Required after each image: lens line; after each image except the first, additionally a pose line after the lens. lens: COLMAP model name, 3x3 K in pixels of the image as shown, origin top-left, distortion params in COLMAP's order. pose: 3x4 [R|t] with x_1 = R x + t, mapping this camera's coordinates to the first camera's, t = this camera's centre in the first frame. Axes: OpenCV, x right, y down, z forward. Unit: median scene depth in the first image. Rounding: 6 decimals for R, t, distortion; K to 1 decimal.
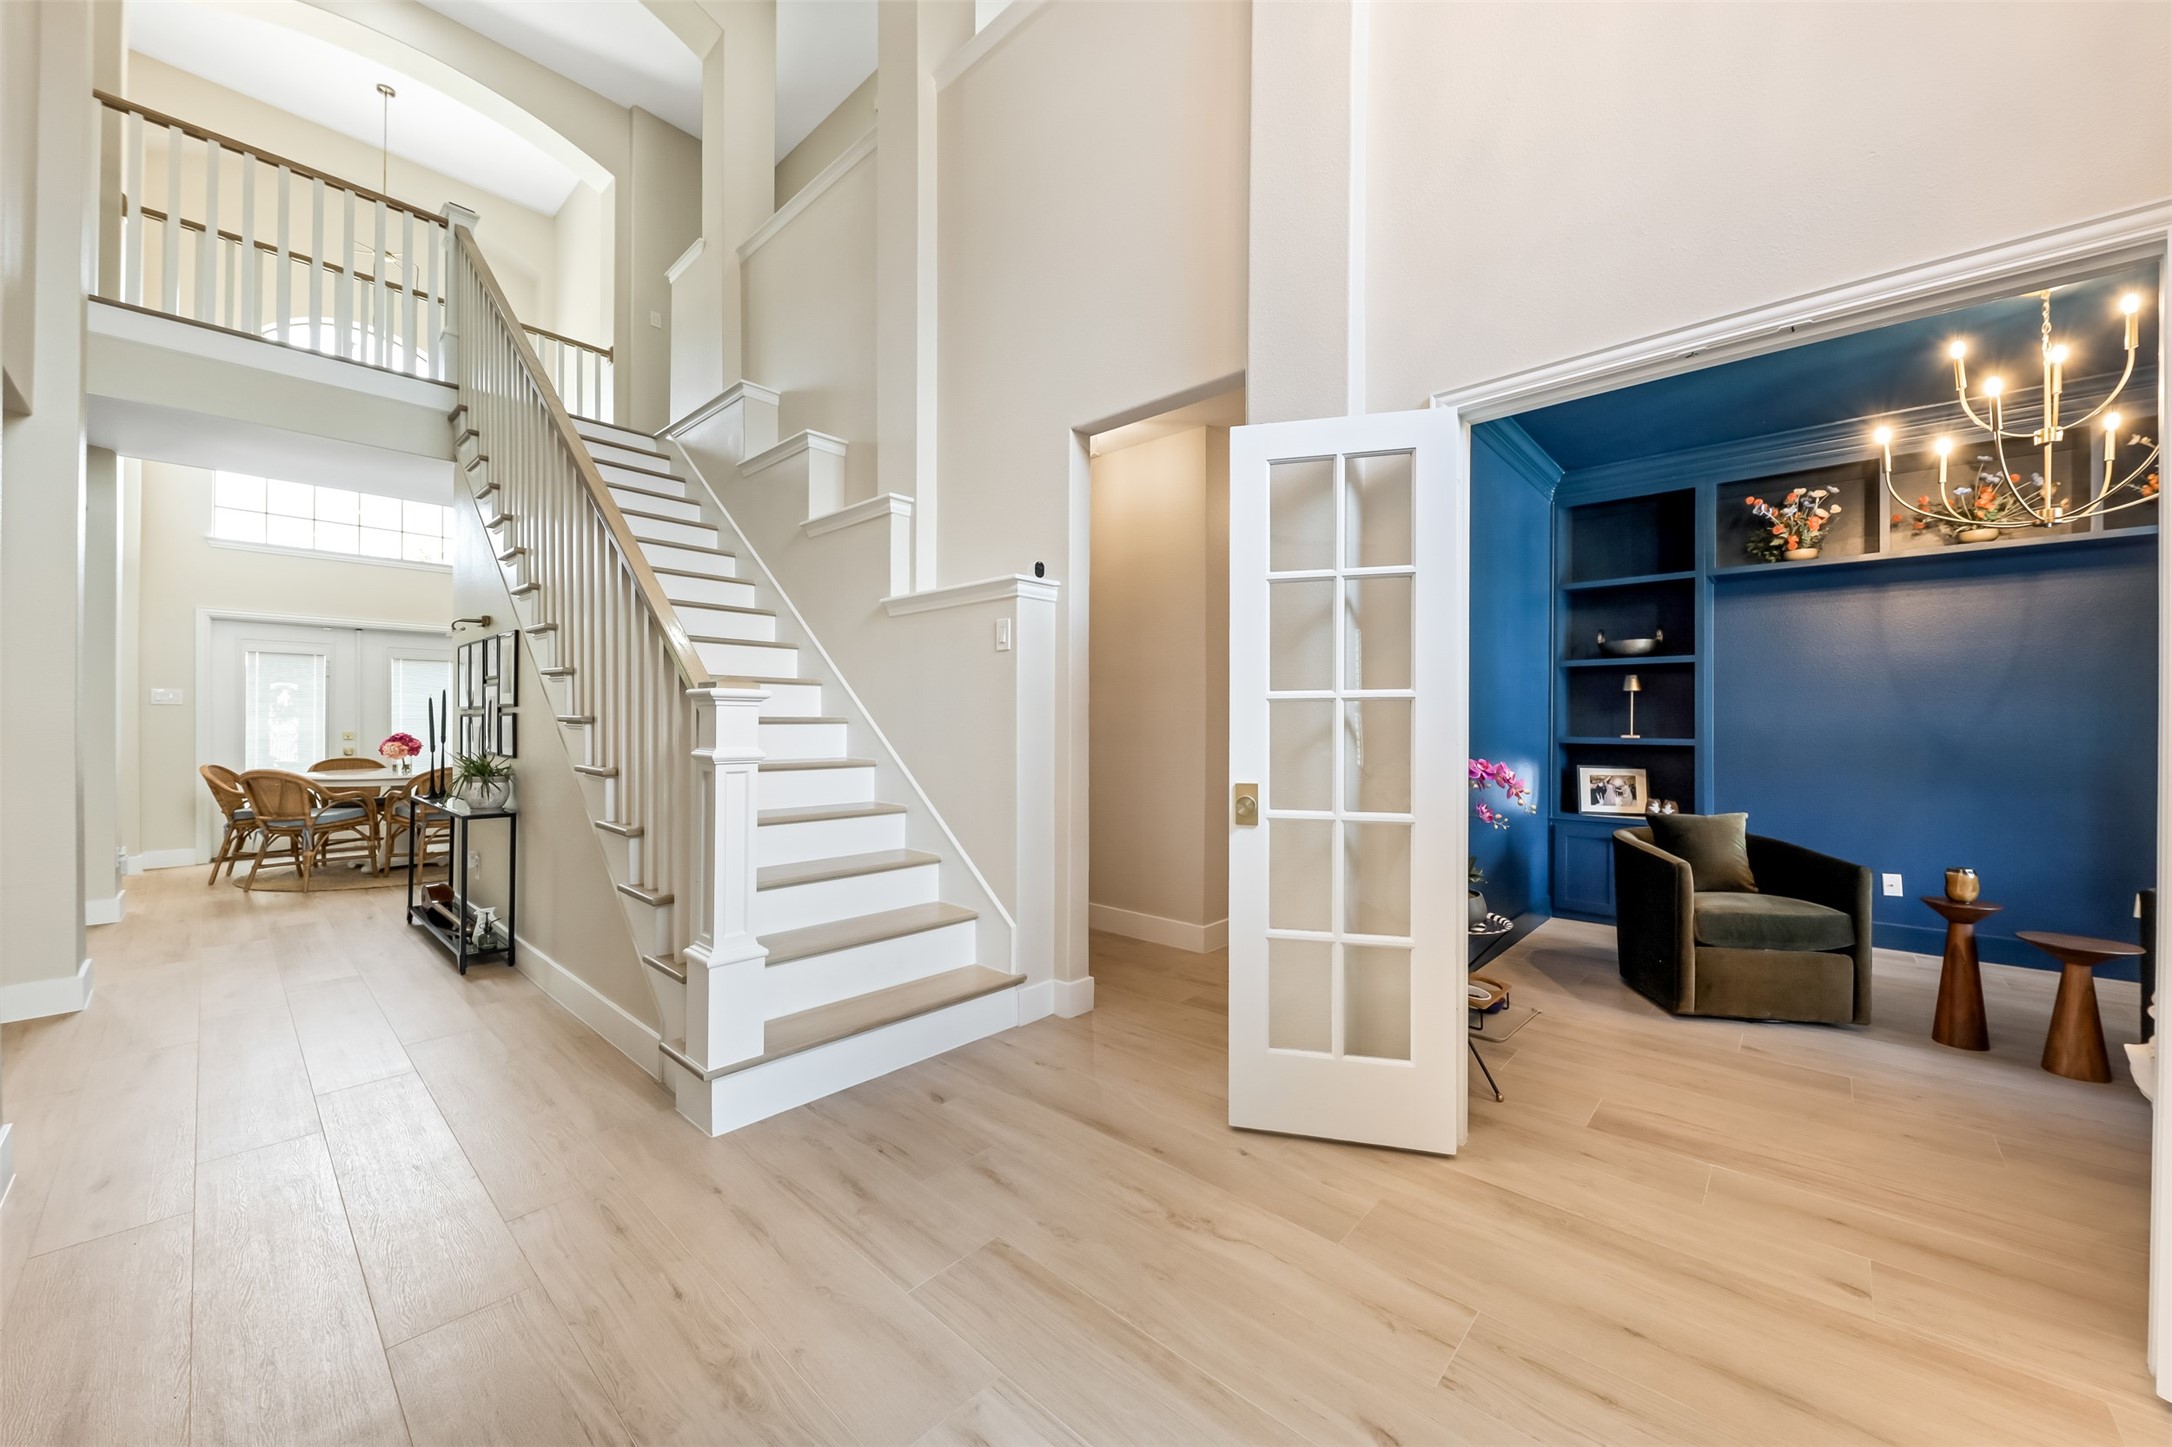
lens RADIAL K [[793.9, 0, 1067.3], [0, 793.9, 725.1], [0, 0, 1]] dist [0.007136, -0.005038]
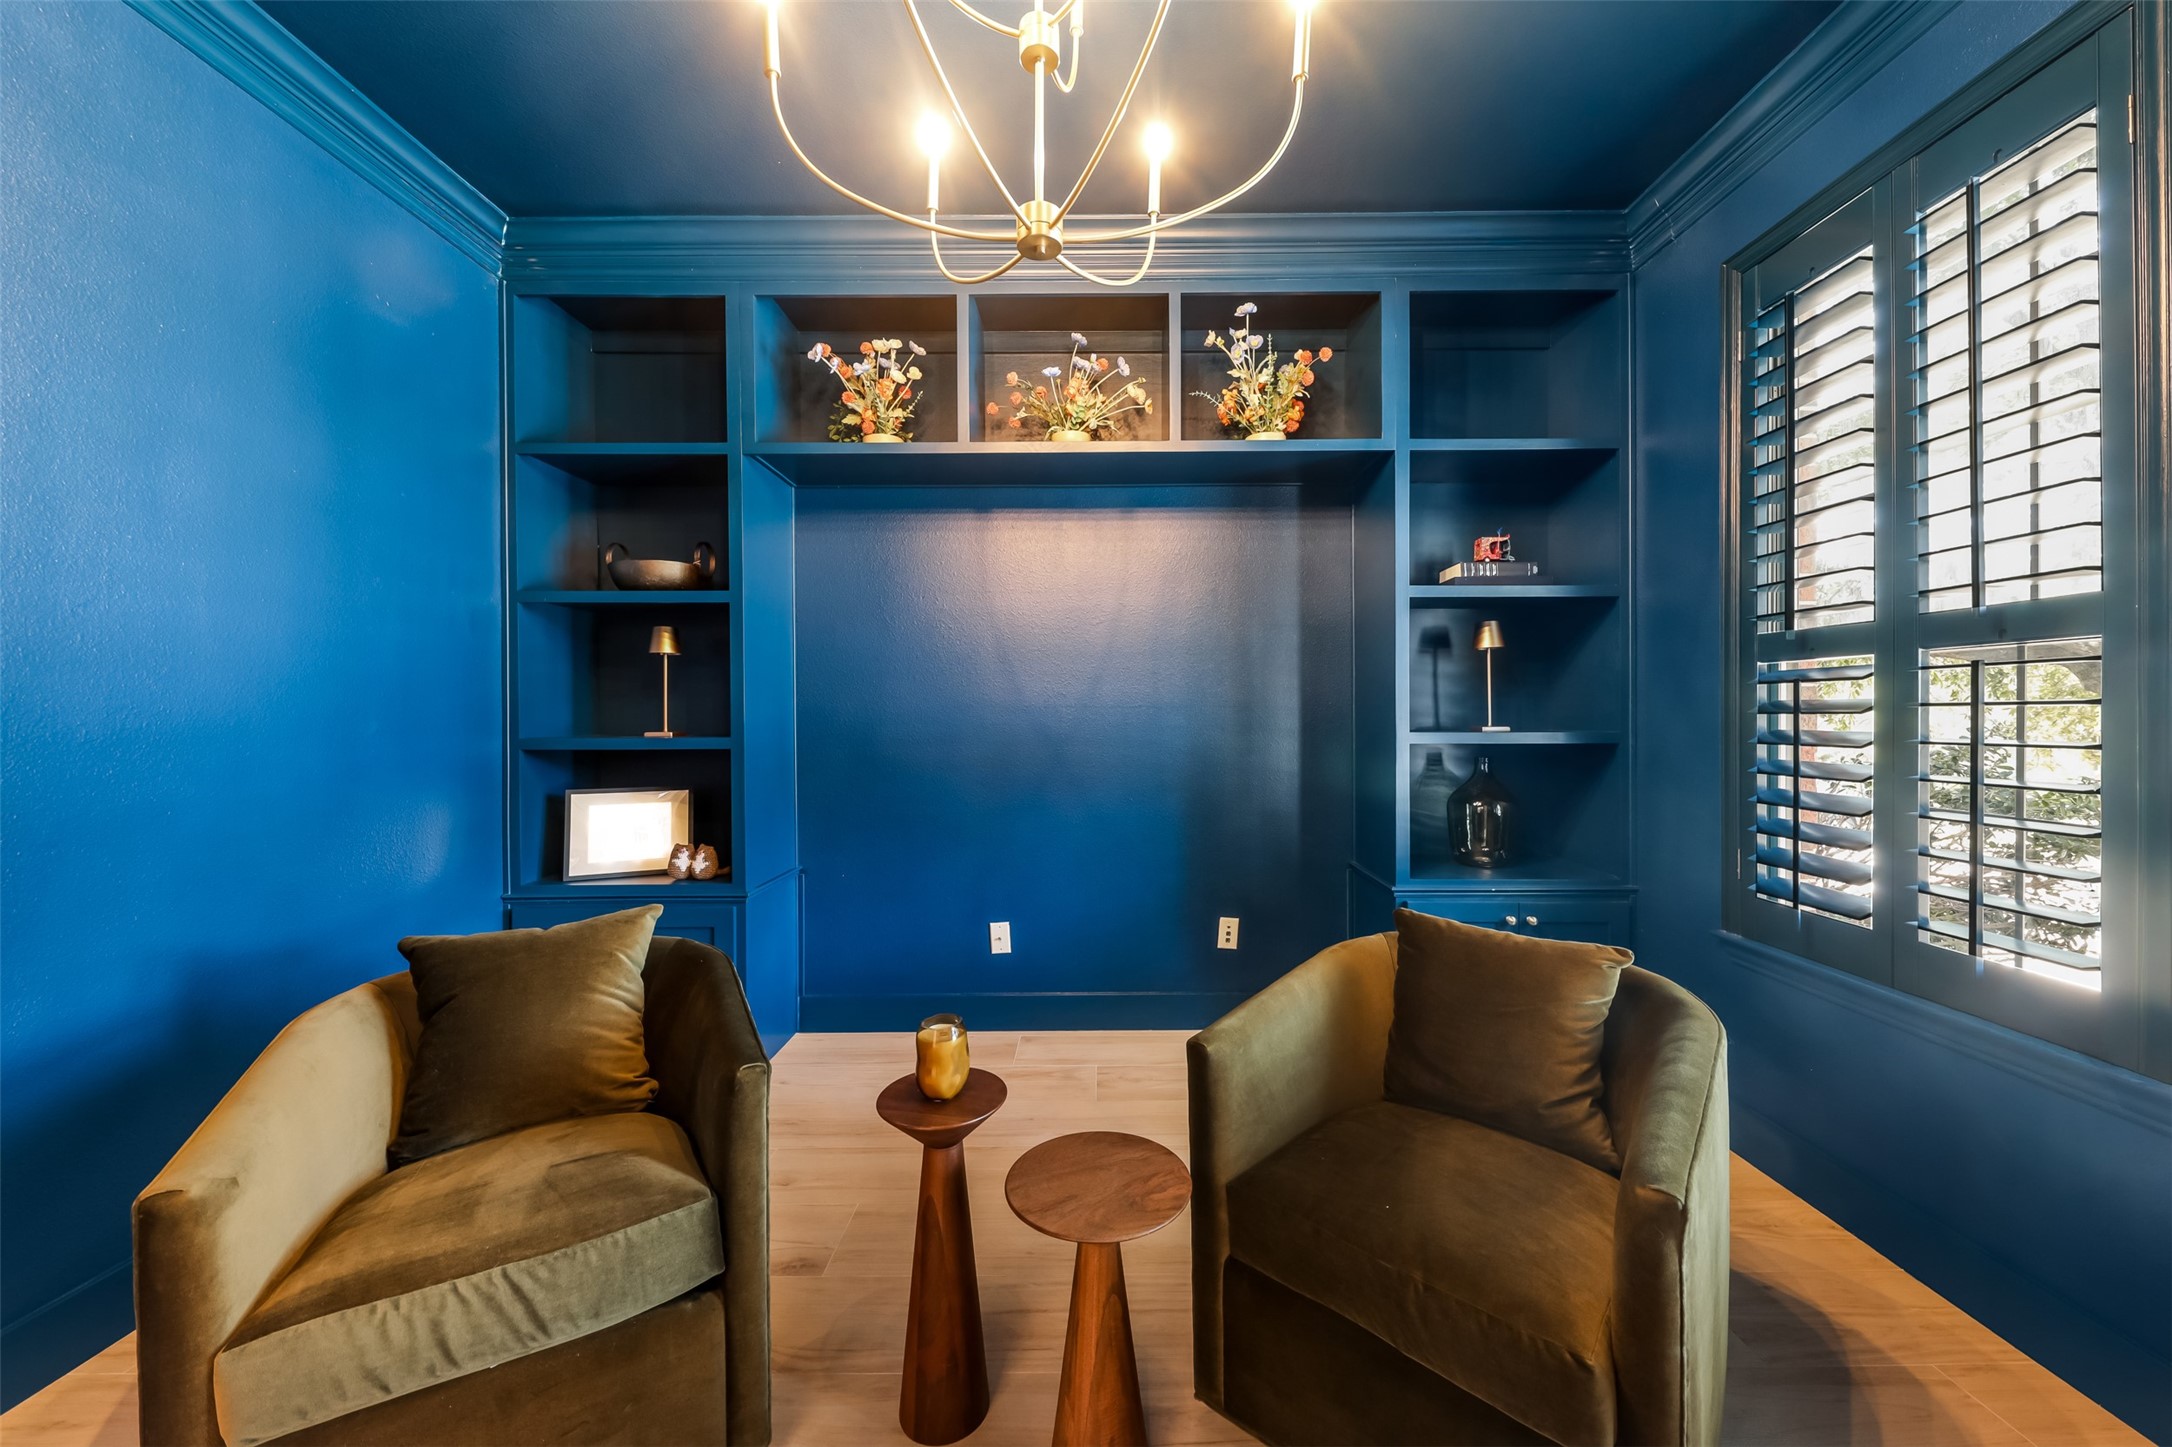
lens RADIAL K [[793.9, 0, 1105.2], [0, 793.9, 717.6], [0, 0, 1]] dist [0.007136, -0.005038]
pose [[0.717600, -0.006194, 0.696428, 0.593195], [0.008469, 0.999964, 0.000167, 0.005680], [-0.696404, 0.005779, 0.717627, 0.411714]]
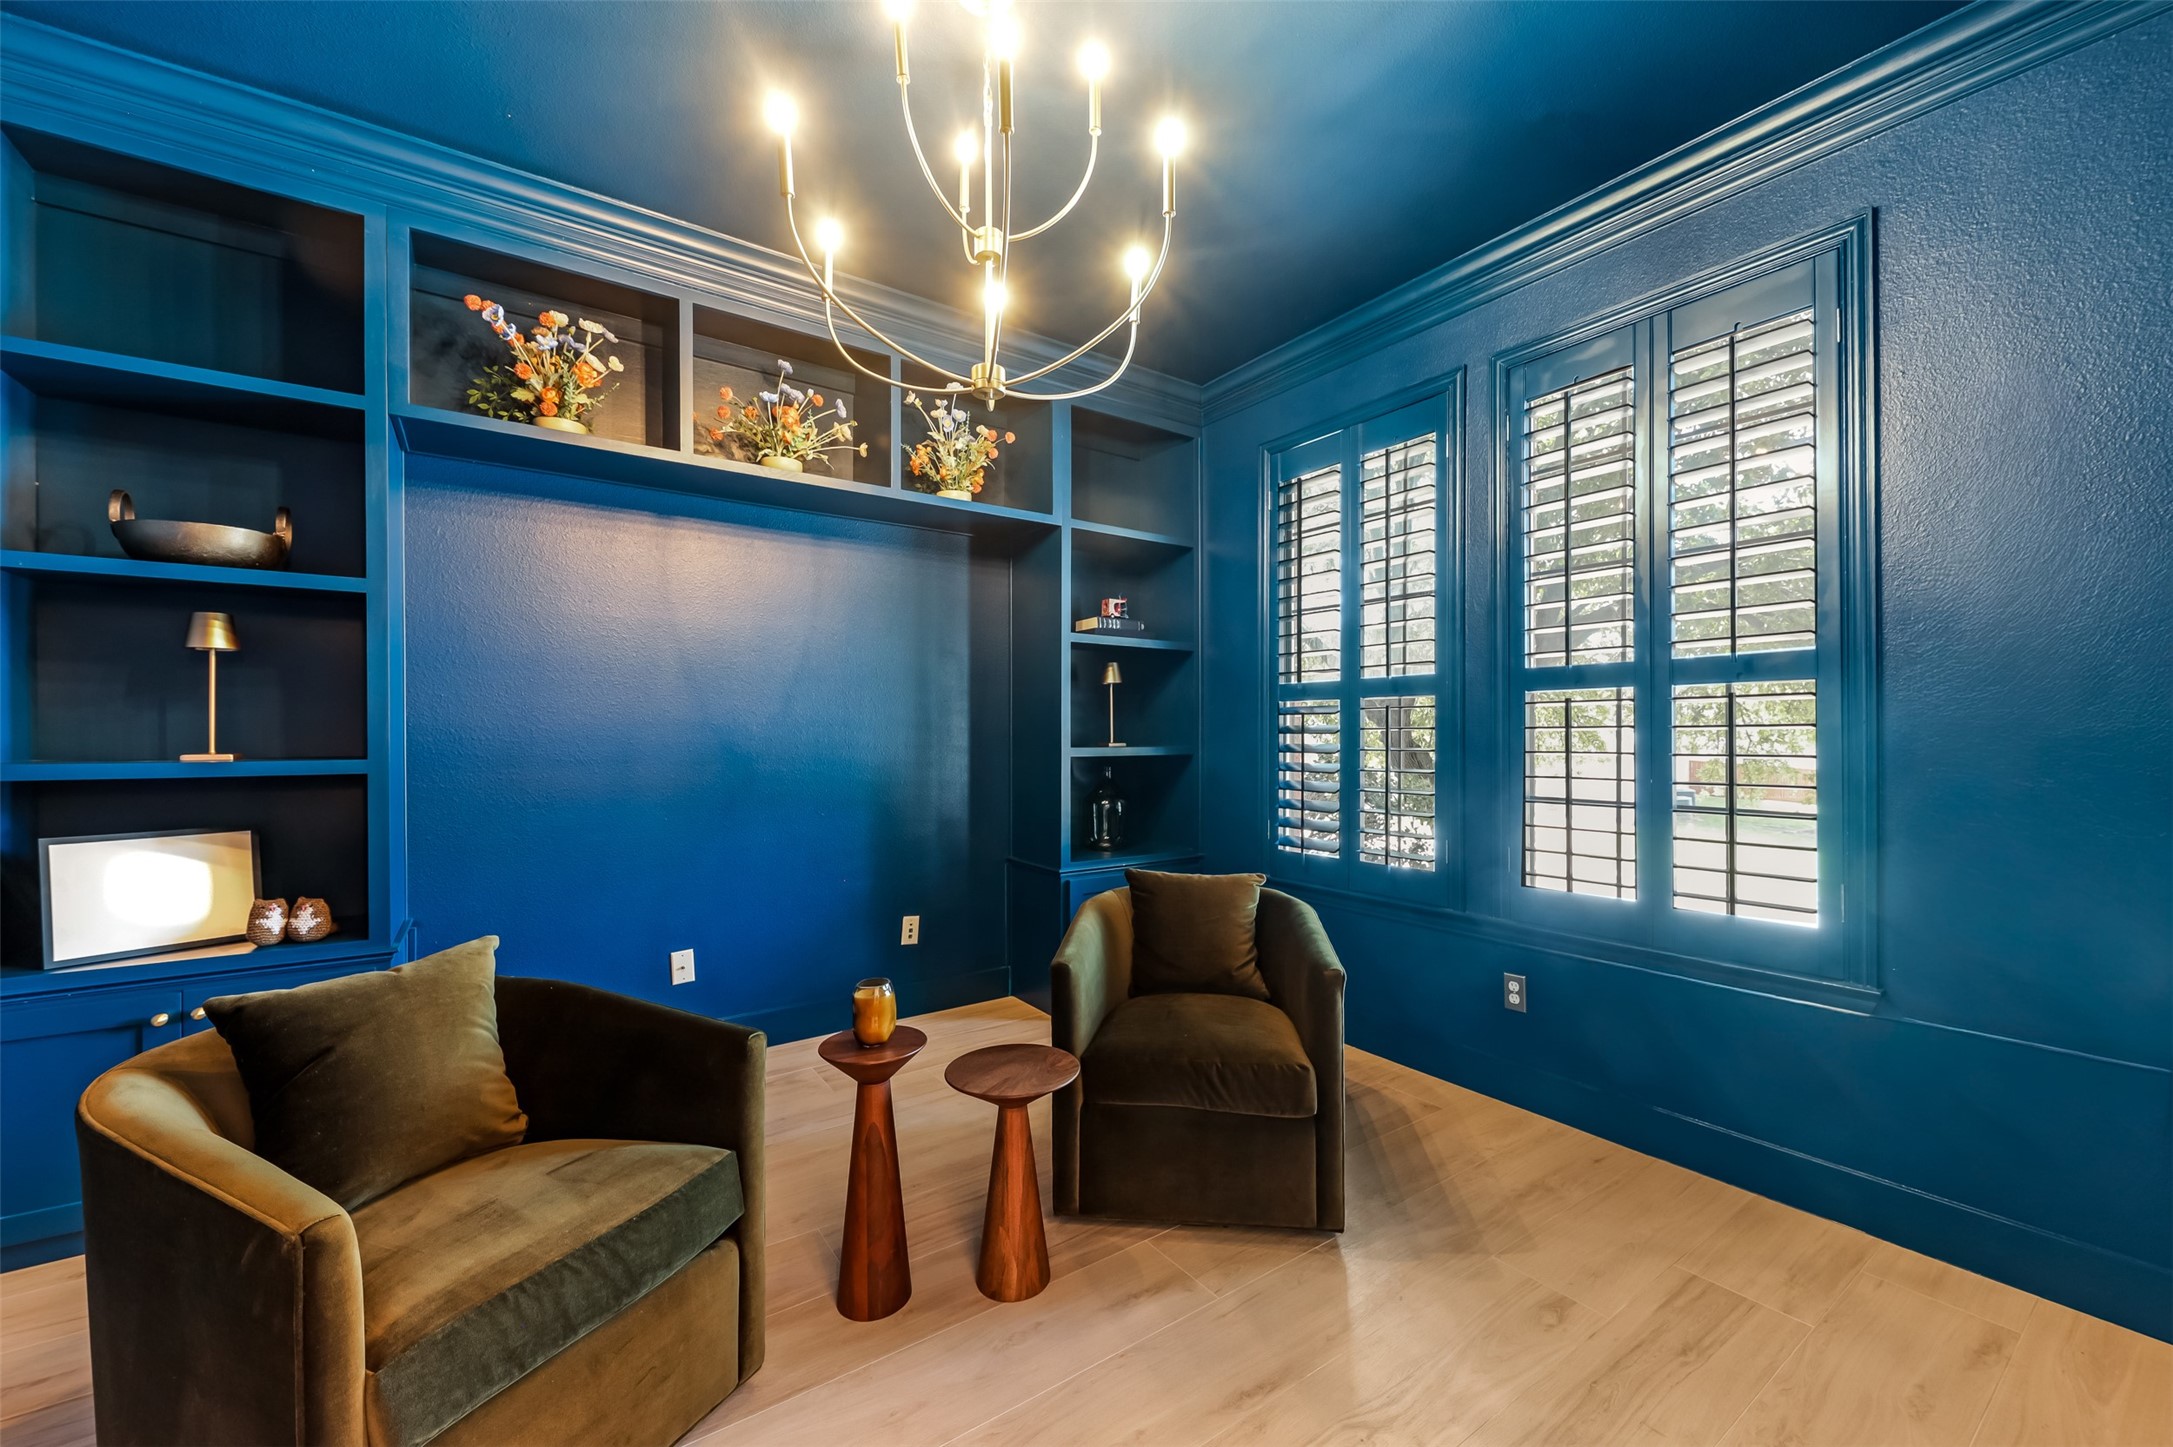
lens RADIAL K [[830.9, 0, 1119.7], [0, 830.9, 738.2], [0, 0, 1]] dist [0.006703, -0.005109]
pose [[0.177633, -0.006694, 0.984074, 0.396067], [0.006167, 0.999965, 0.005689, 0.005361], [-0.984077, 0.005058, 0.177668, 0.491453]]
